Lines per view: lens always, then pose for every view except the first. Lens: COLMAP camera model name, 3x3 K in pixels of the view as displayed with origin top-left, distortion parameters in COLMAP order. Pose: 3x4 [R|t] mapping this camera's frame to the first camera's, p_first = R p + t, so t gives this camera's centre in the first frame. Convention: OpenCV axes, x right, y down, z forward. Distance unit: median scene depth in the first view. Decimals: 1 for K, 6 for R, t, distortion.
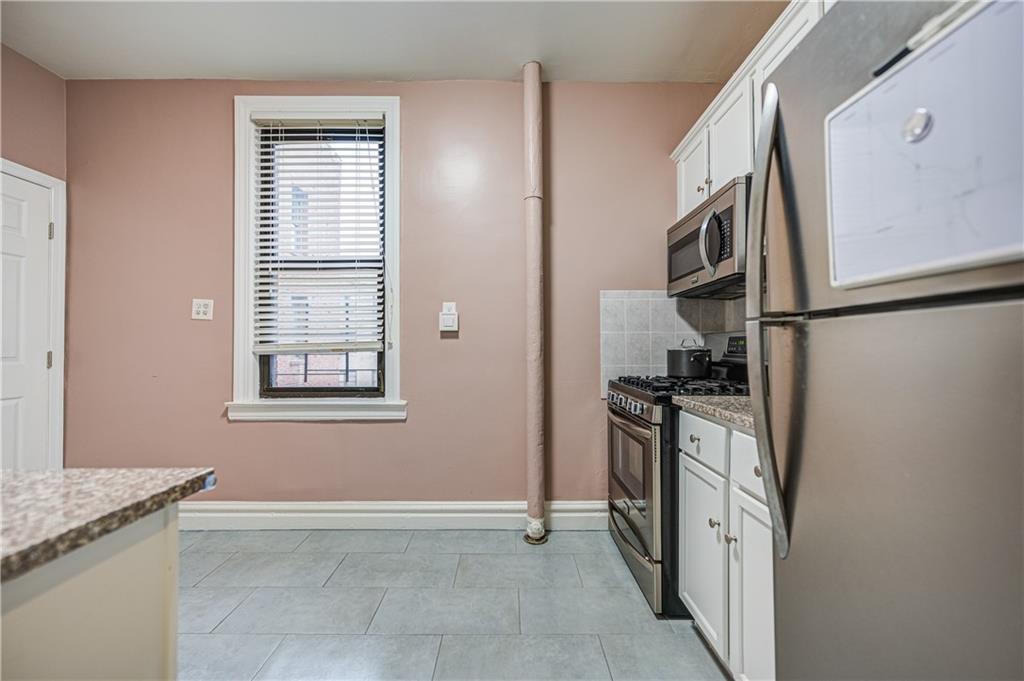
lens RADIAL K [[431.4, 0, 516.9], [0, 431.4, 341.2], [0, 0, 1]] dist [0.000723, 0.000026]
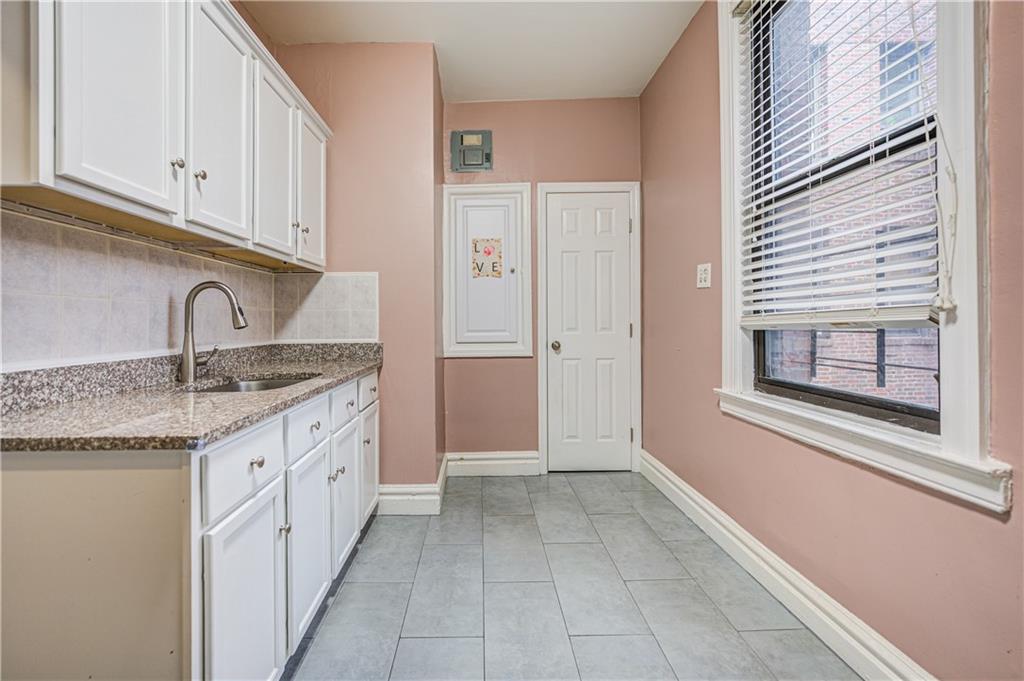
lens RADIAL K [[414.1, 0, 480.8], [0, 414.1, 322.3], [0, 0, 1]] dist [-0.002072, -0.000329]
pose [[-0.037570, 0.002906, -0.999290, 0.111437], [0.024385, 0.999701, 0.001991, 0.006239], [0.998996, -0.024292, -0.037629, 0.585114]]
